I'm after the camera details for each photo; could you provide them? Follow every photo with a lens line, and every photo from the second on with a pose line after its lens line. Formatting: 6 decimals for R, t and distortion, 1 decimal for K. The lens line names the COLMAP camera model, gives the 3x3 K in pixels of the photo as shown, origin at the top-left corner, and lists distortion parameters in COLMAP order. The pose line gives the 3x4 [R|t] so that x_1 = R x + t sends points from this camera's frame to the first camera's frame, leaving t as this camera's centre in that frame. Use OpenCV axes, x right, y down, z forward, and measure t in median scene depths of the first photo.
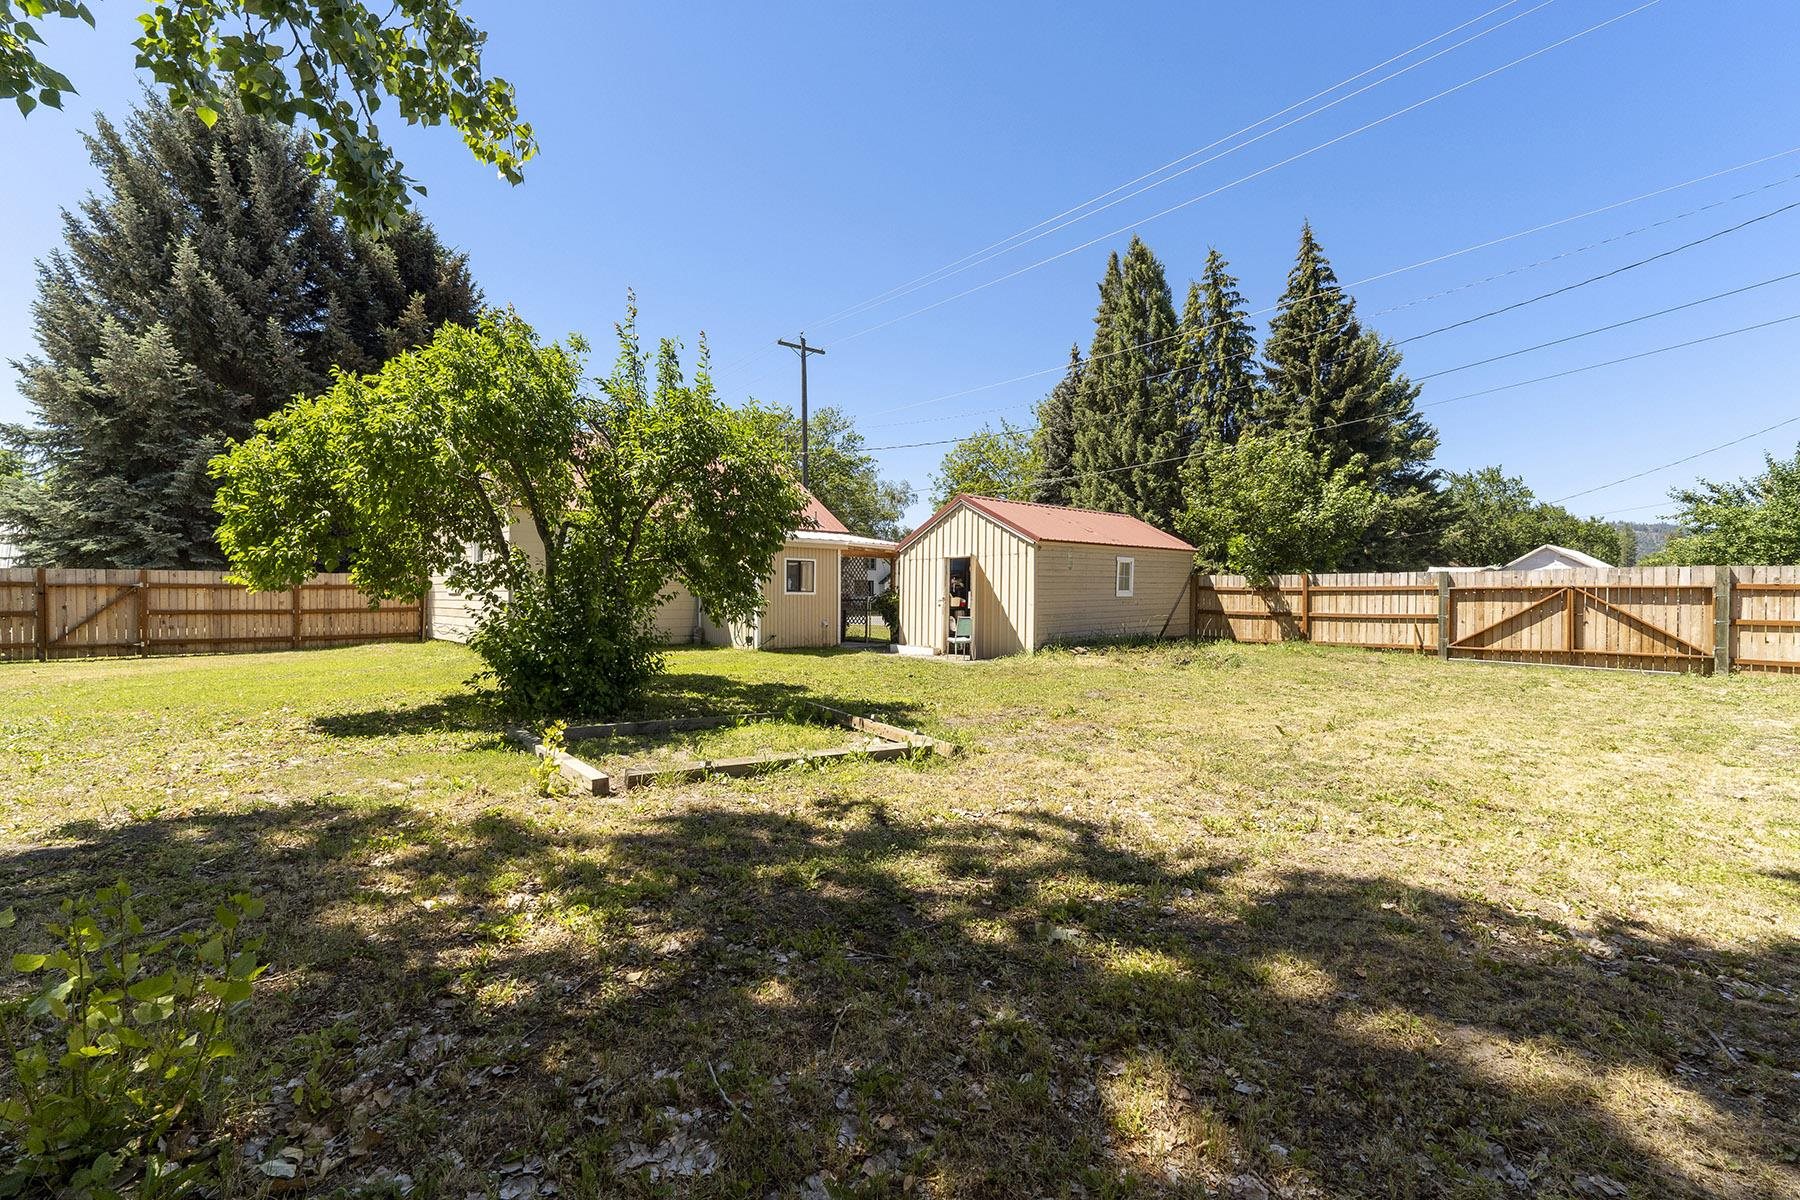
lens RADIAL K [[769.4, 0, 866.3], [0, 769.4, 609.5], [0, 0, 1]] dist [0.010273, 0.011246]
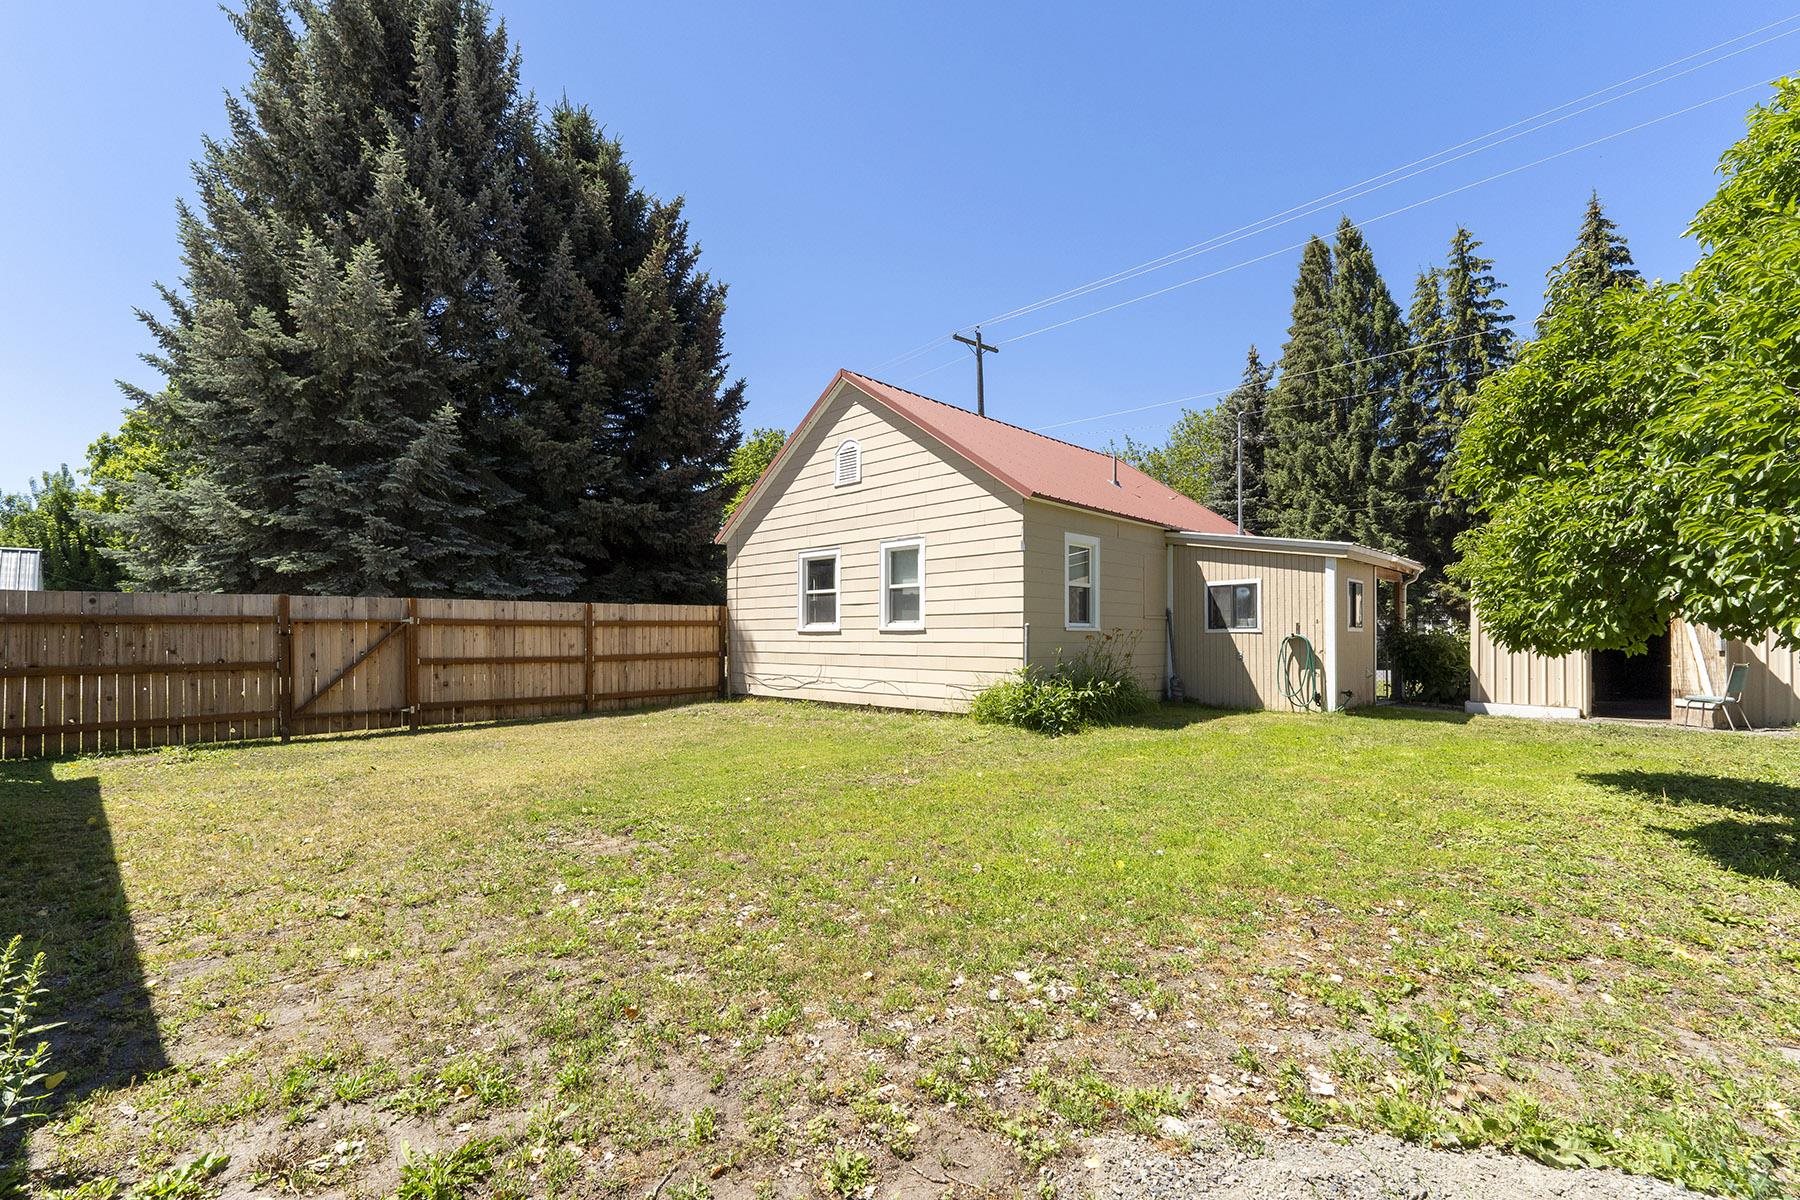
lens RADIAL K [[773.1, 0, 833.5], [0, 773.1, 640.9], [0, 0, 1]] dist [0.022669, 0.000222]
pose [[0.999081, -0.005105, 0.042568, -0.533175], [0.005672, 0.999897, -0.013197, -0.002864], [-0.042496, 0.013427, 0.999006, 0.291808]]
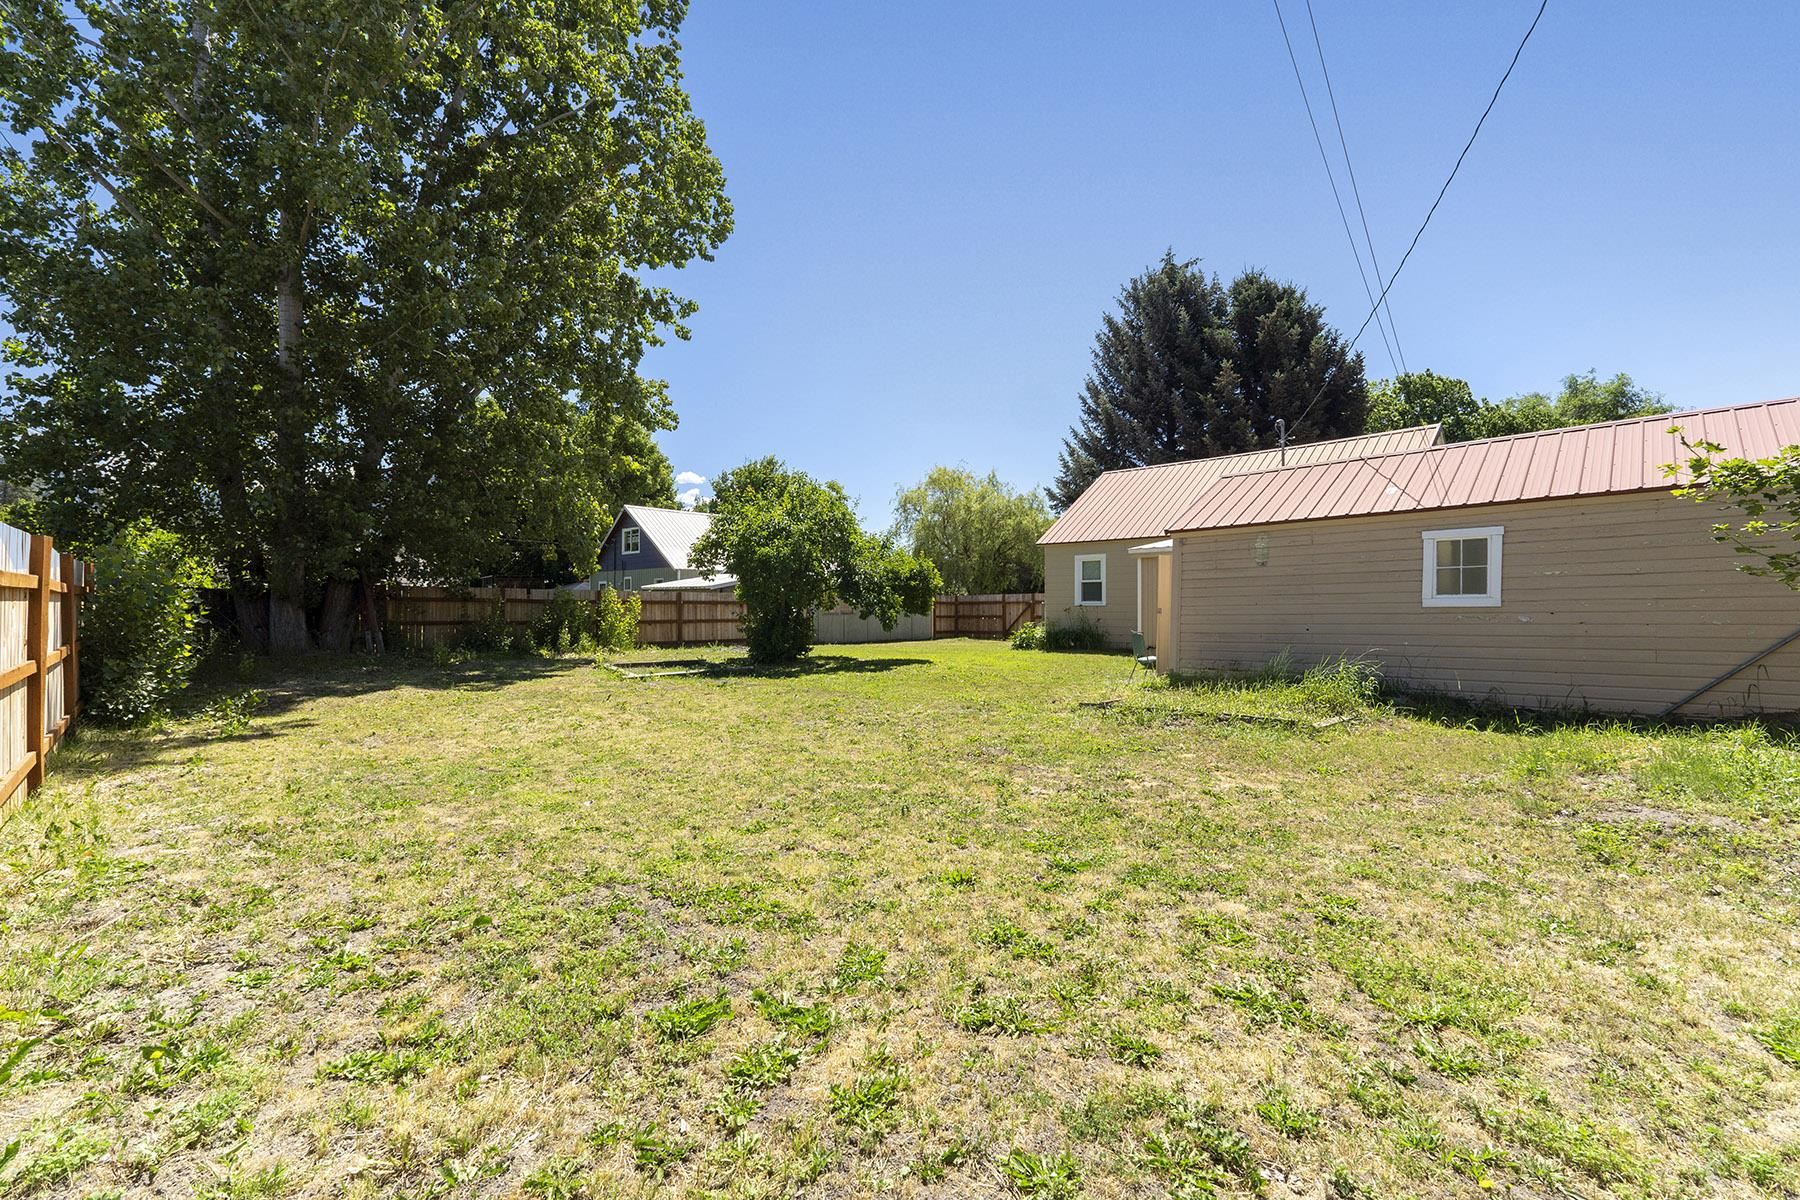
lens RADIAL K [[769.4, 0, 866.3], [0, 769.4, 609.5], [0, 0, 1]] dist [0.010273, 0.011246]
pose [[-0.016978, 0.000672, -0.999856, 0.800756], [-0.015351, 0.999882, 0.000932, -0.008559], [0.999738, 0.015365, -0.016966, 0.576664]]
